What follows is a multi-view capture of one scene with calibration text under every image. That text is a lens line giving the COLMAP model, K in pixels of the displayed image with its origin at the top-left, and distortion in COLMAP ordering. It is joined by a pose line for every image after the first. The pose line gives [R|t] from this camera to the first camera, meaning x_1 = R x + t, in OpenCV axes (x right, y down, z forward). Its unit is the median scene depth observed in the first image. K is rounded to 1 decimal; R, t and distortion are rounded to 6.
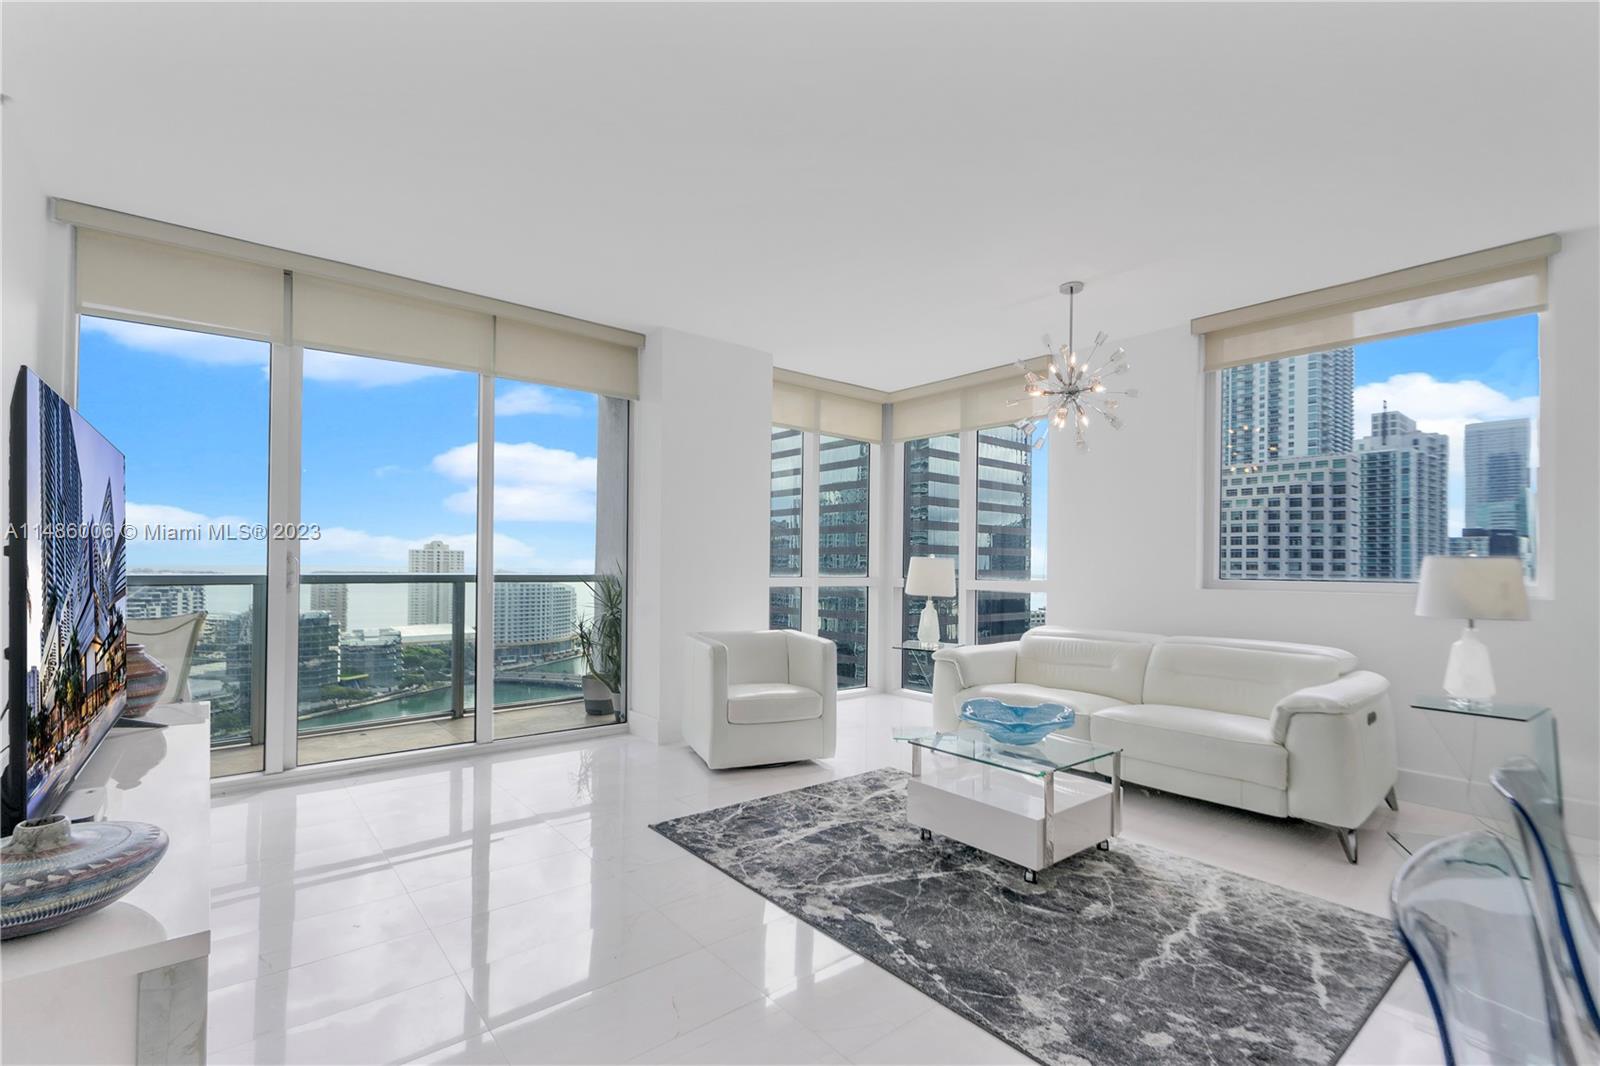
lens RADIAL K [[720.9, 0, 797.2], [0, 720.9, 560.6], [0, 0, 1]] dist [-0.006731, -0.000720]
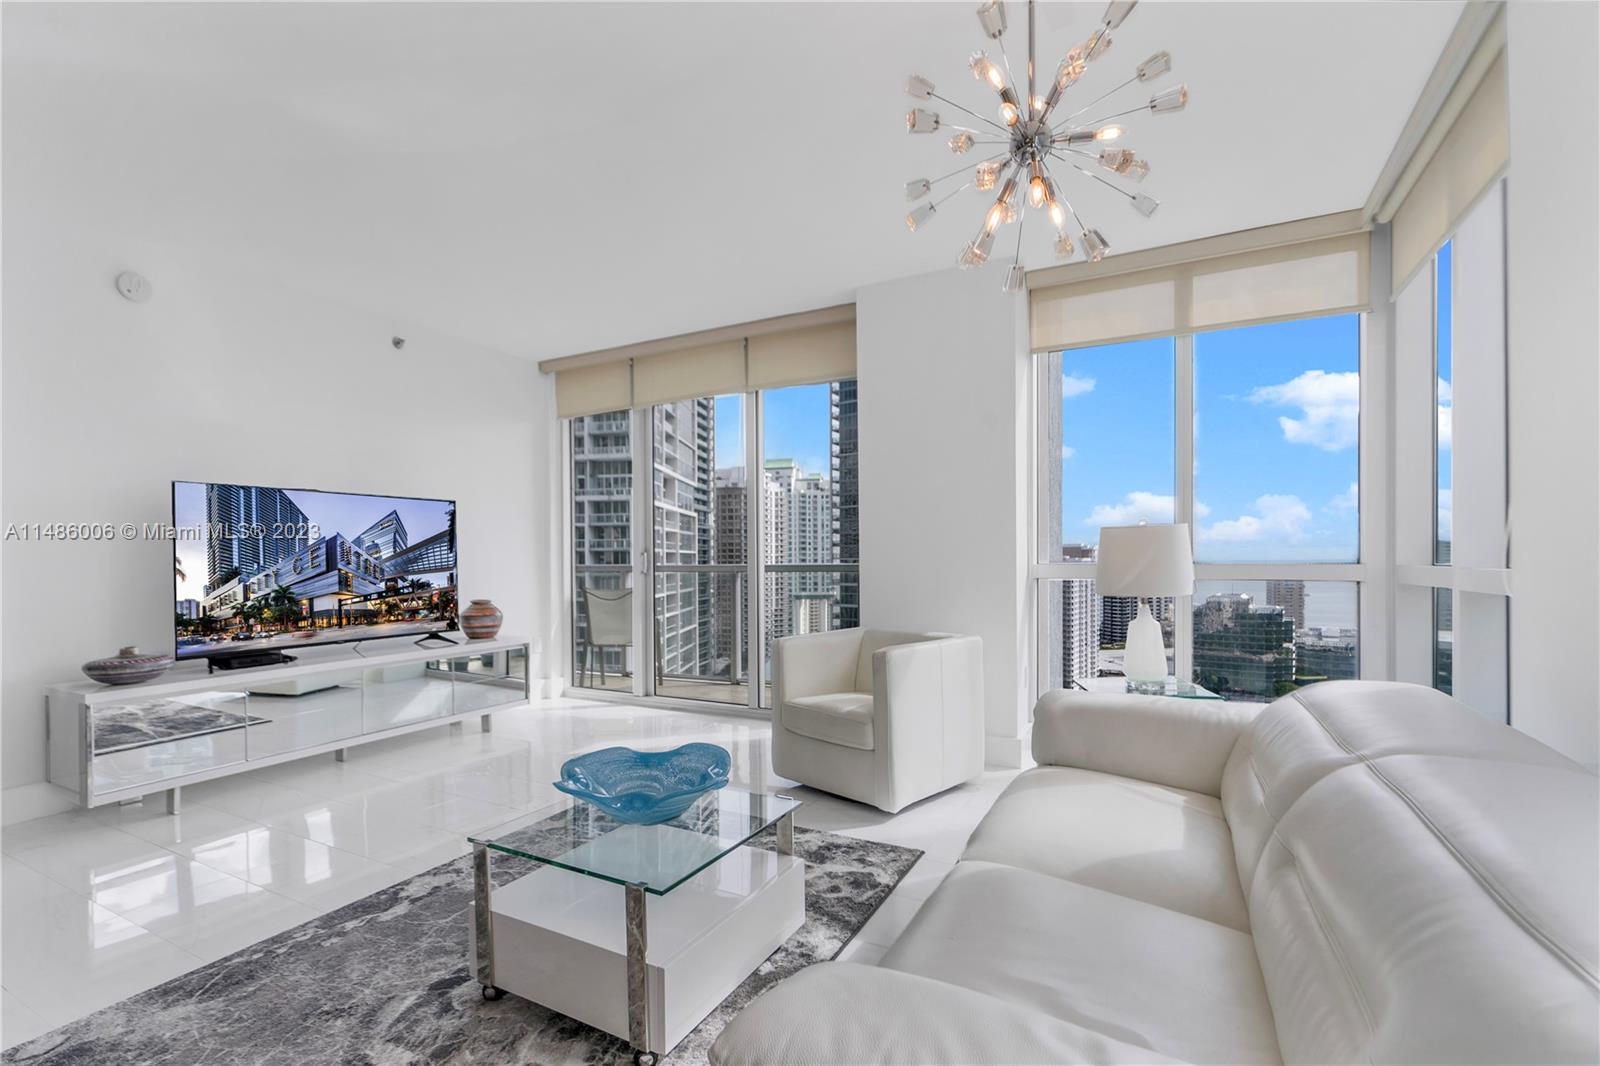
lens RADIAL K [[720.9, 0, 797.2], [0, 720.9, 560.6], [0, 0, 1]] dist [-0.006731, -0.000720]
pose [[0.381229, -0.011587, -0.924408, 0.744380], [0.017264, 0.999836, -0.005413, 0.026184], [0.924320, -0.013895, 0.381366, 0.699736]]
